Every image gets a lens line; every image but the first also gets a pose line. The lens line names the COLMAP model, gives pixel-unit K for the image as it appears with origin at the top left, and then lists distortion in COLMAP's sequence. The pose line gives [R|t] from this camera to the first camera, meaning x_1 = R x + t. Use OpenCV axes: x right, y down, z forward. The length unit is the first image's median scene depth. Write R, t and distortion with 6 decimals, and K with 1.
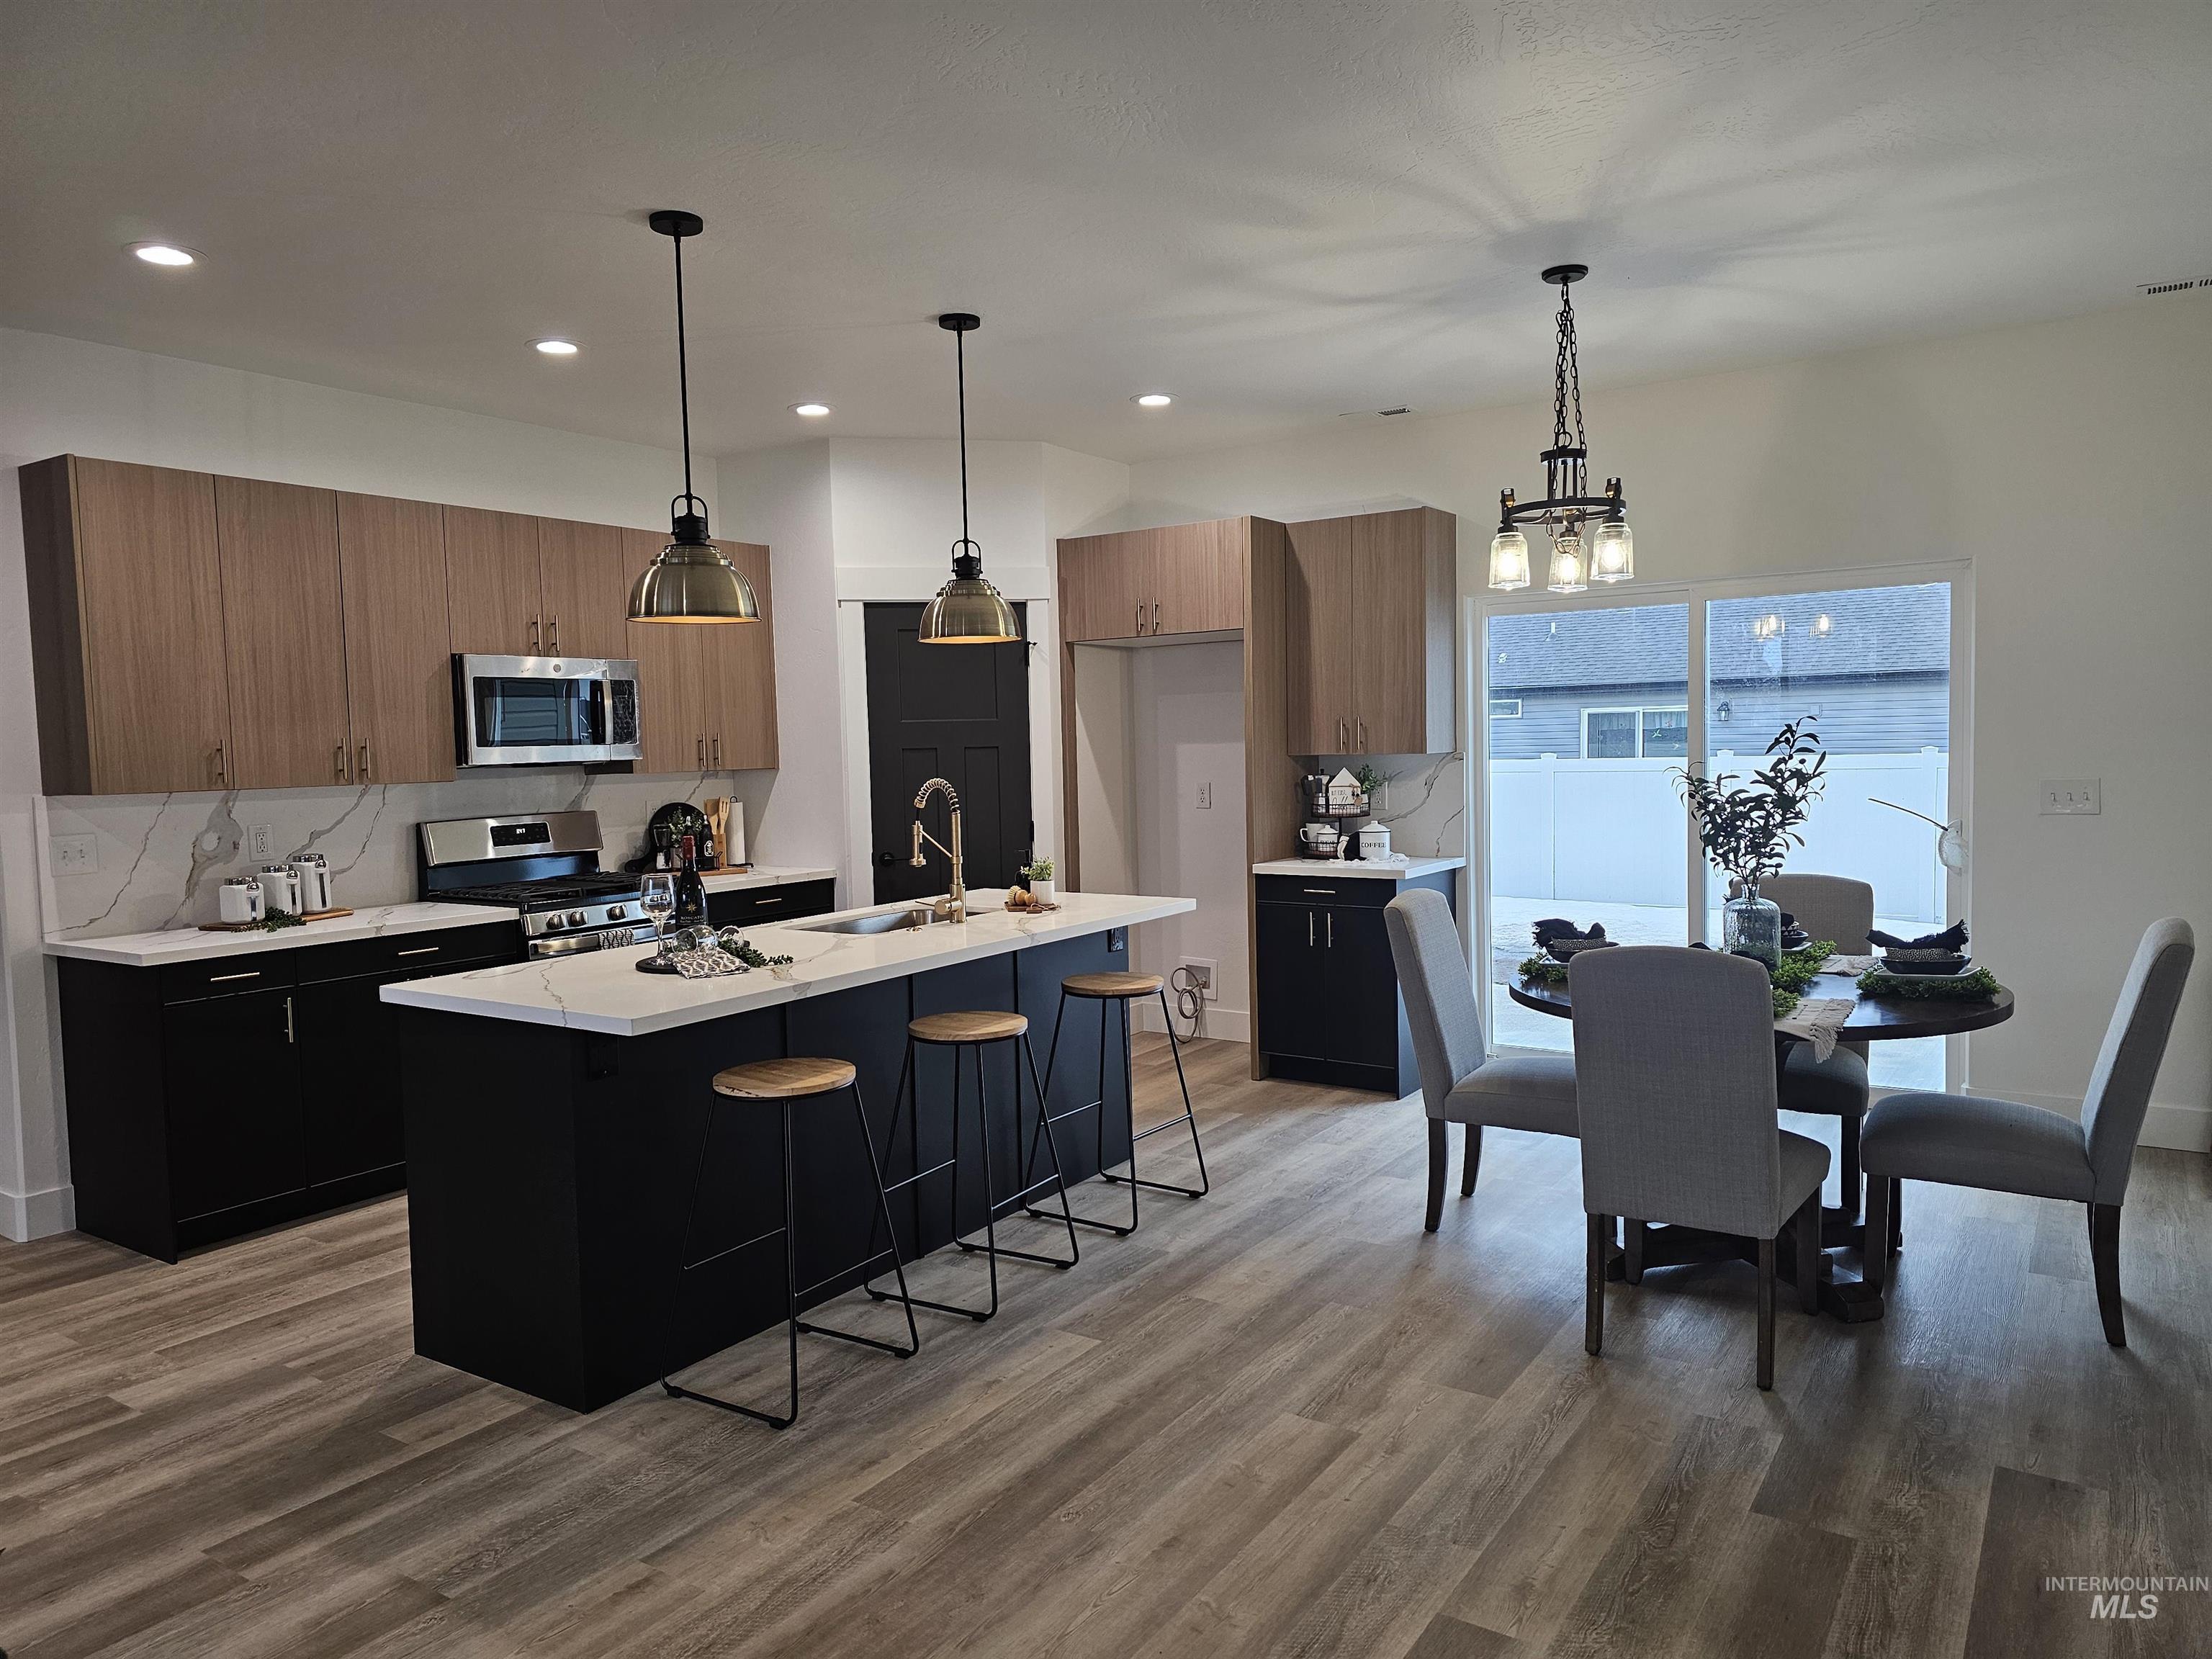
lens RADIAL K [[1475.2, 0, 1098.4], [0, 1475.2, 831.7], [0, 0, 1]] dist [0.064349, -0.057385]
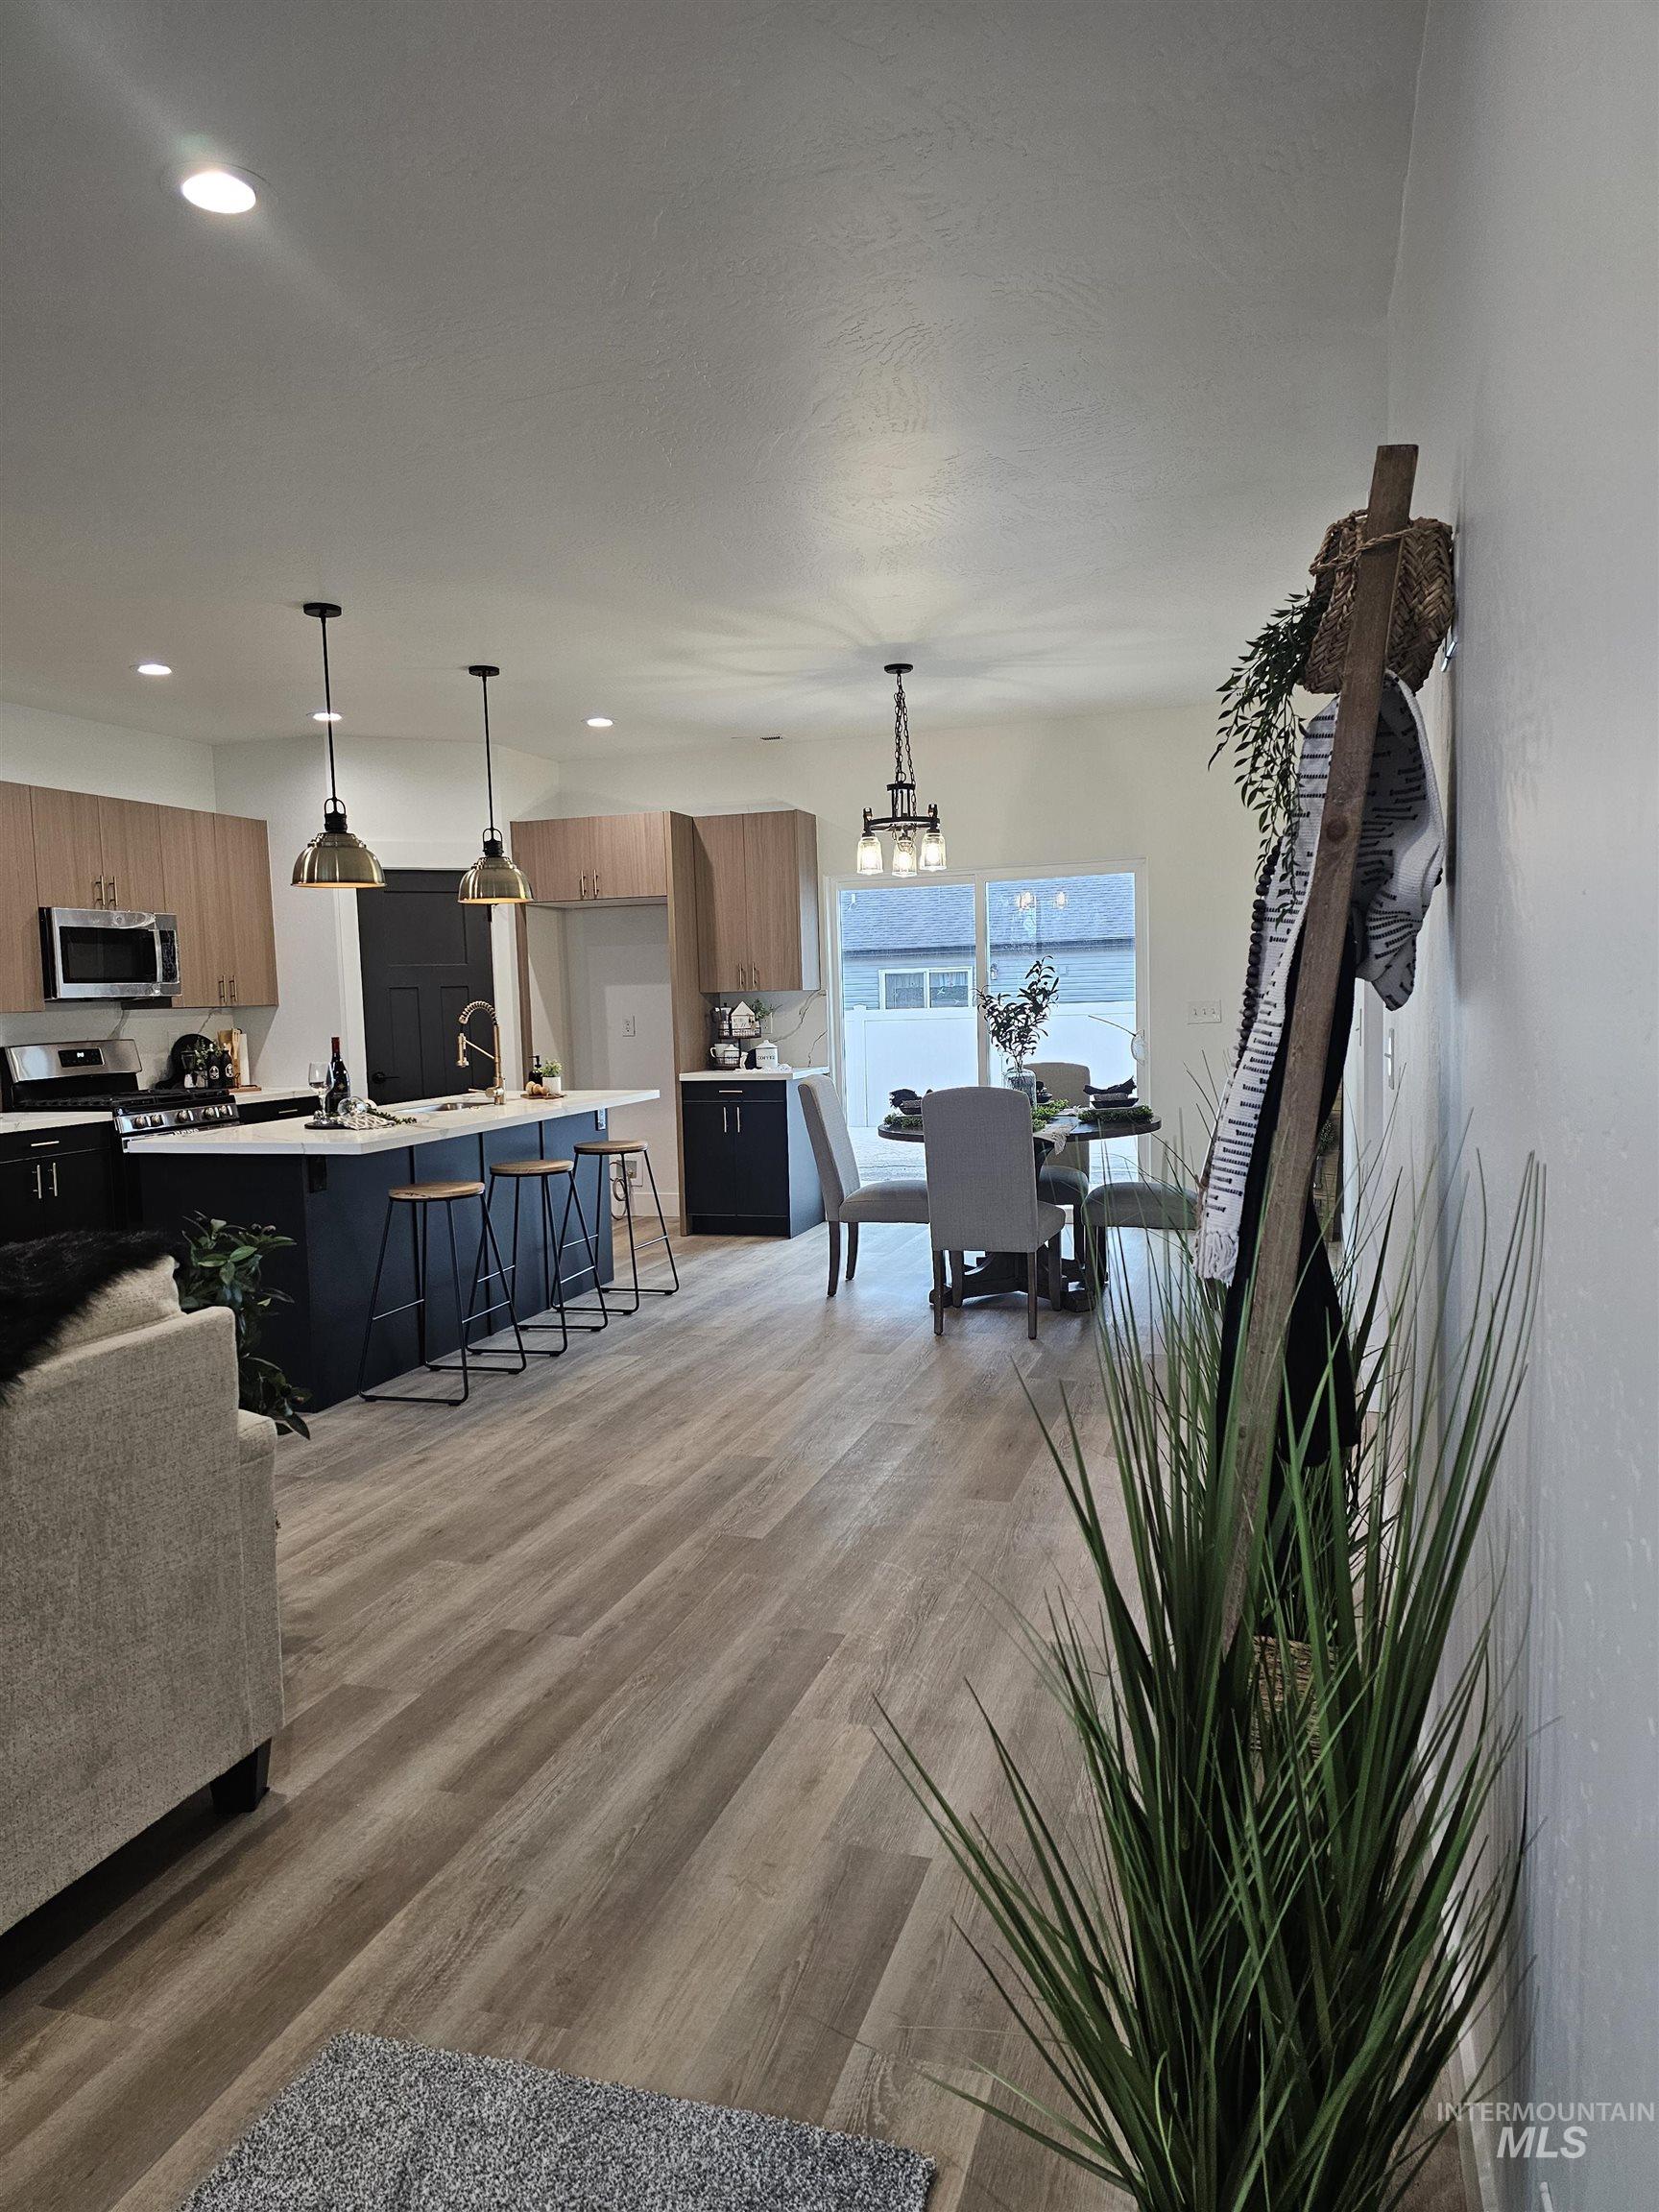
lens RADIAL K [[1475.2, 0, 838.3], [0, 1475.2, 1114.8], [0, 0, 1]] dist [0.064349, -0.057385]
pose [[0.957629, -0.027562, 0.286684, -0.179916], [0.024192, 0.999590, 0.015292, 0.054362], [-0.286988, -0.007709, 0.957903, -0.407686]]
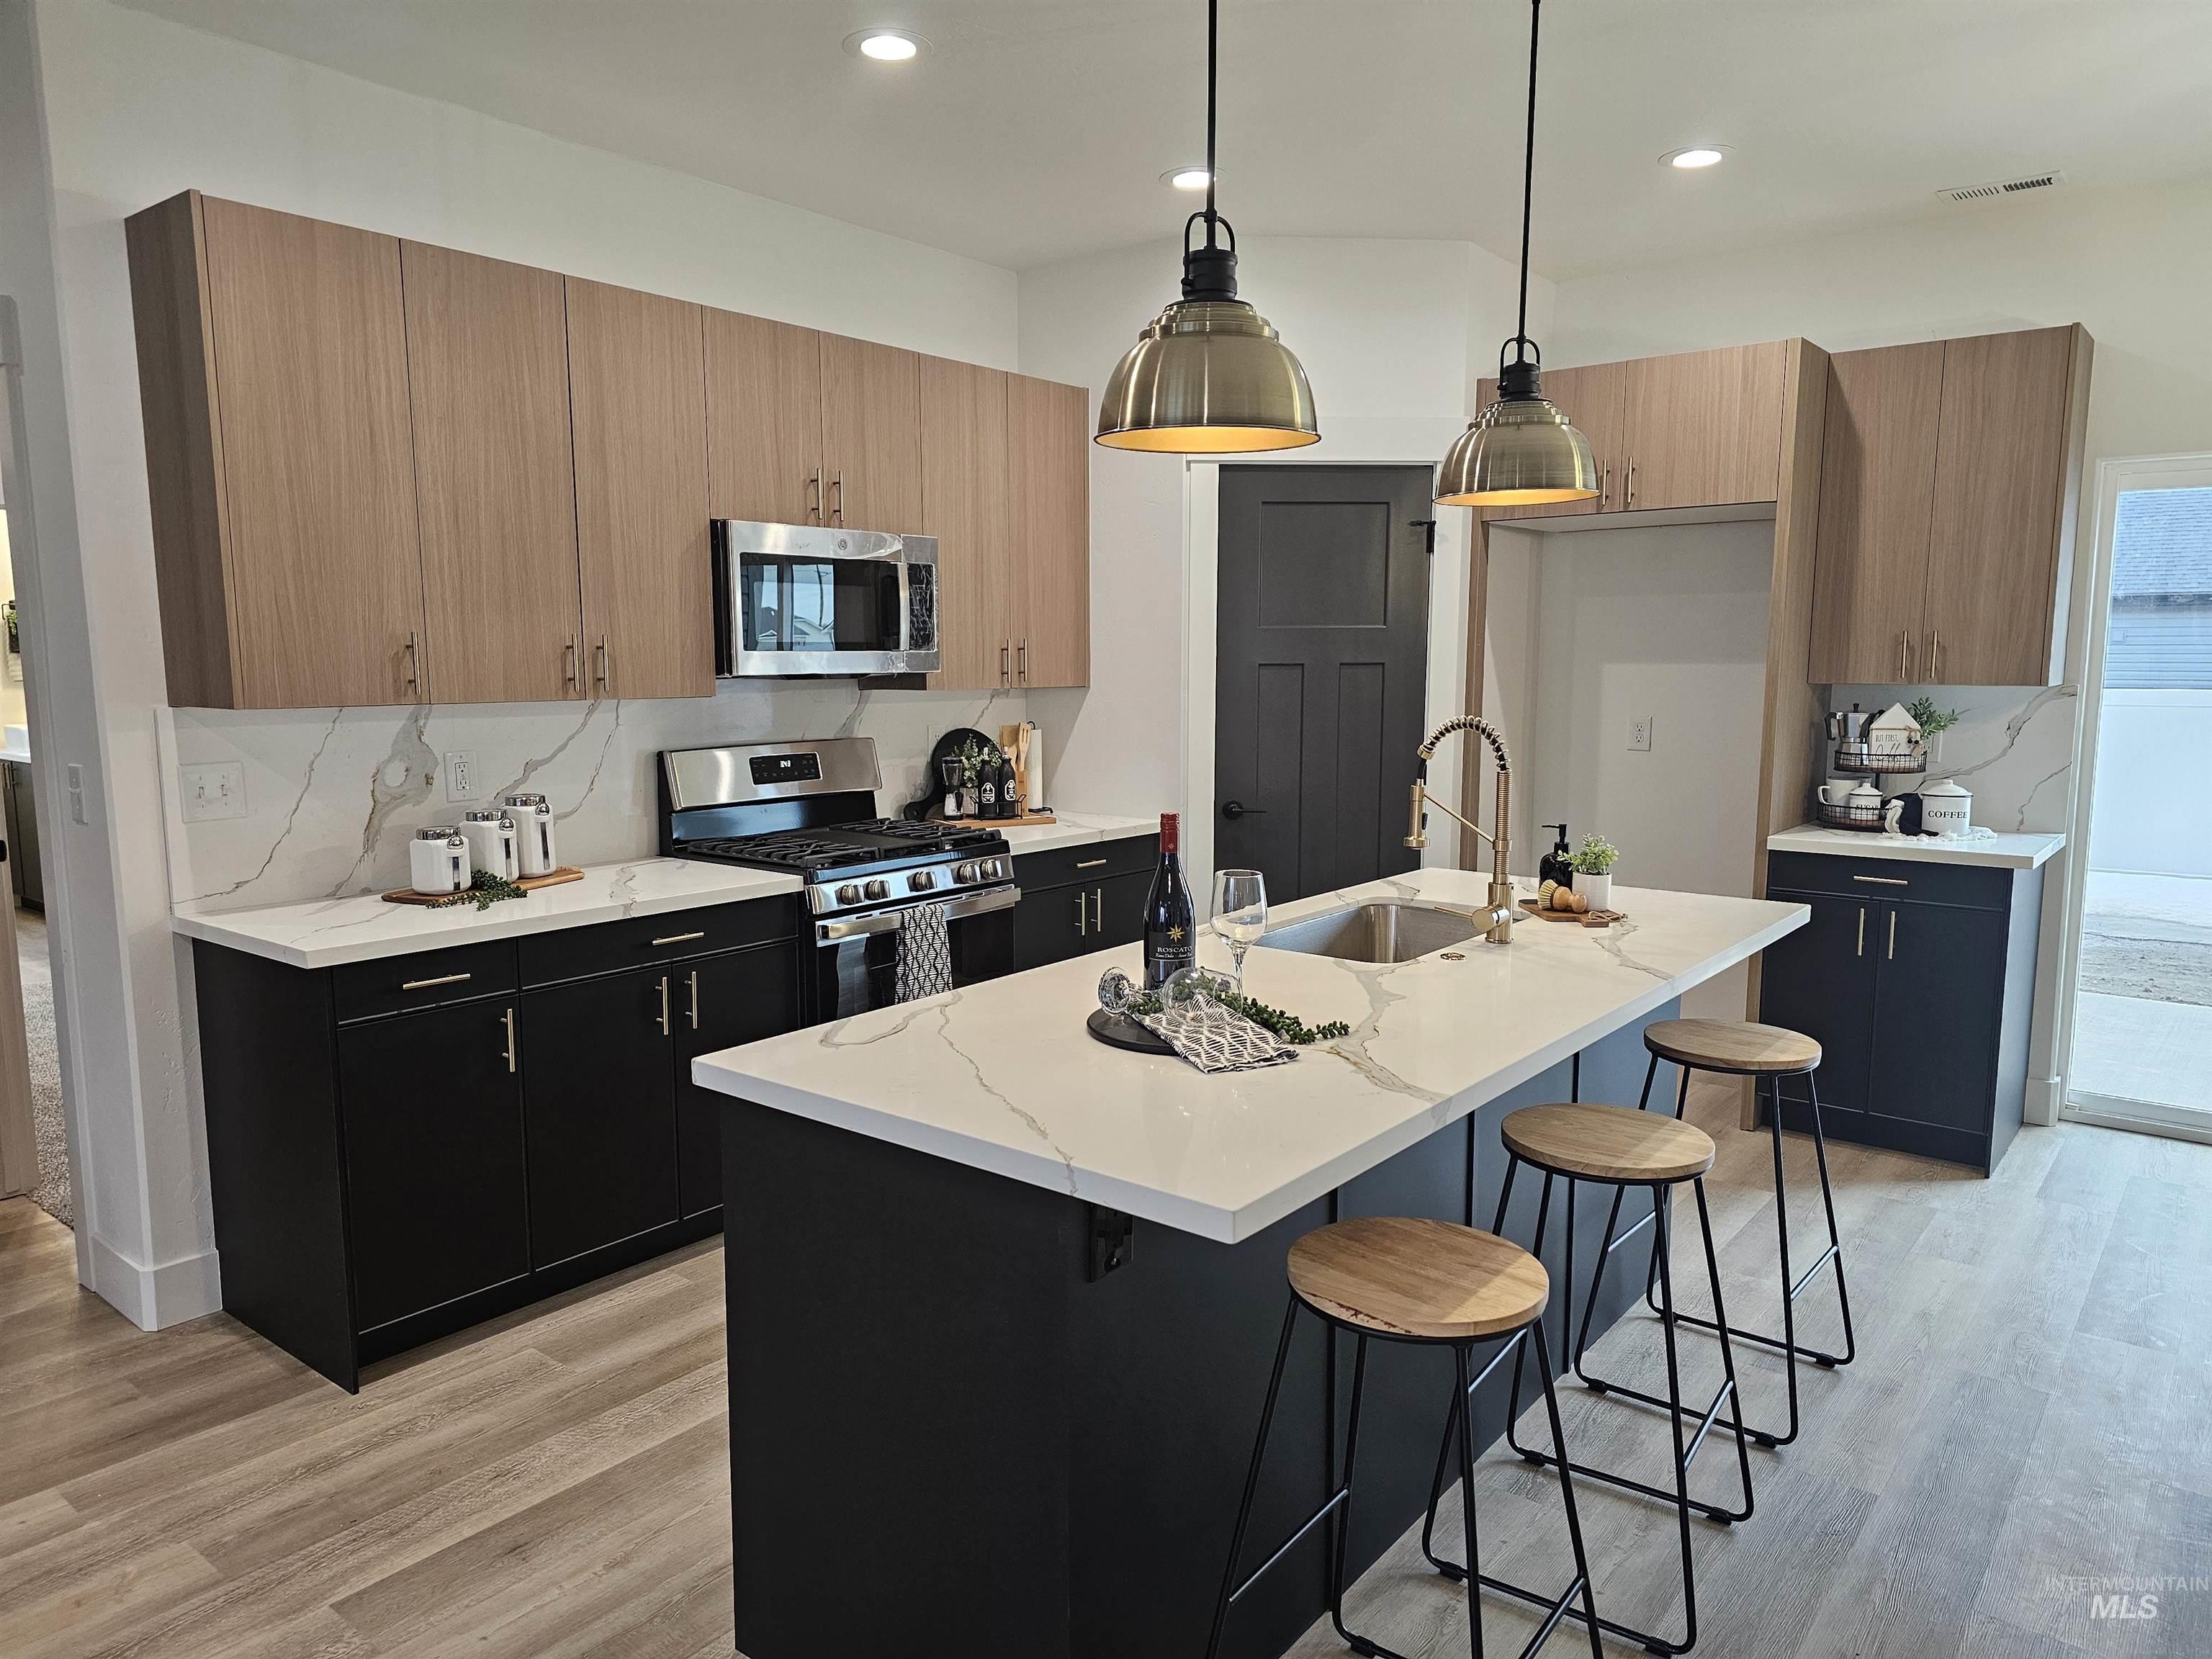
lens RADIAL K [[1470.8, 0, 1101.8], [0, 1470.8, 842.7], [0, 0, 1]] dist [0.062796, -0.060783]
pose [[0.996581, 0.032084, -0.076135, -0.207949], [-0.026903, 0.997314, 0.068126, -0.019167], [0.078116, -0.065845, 0.994768, 0.326931]]
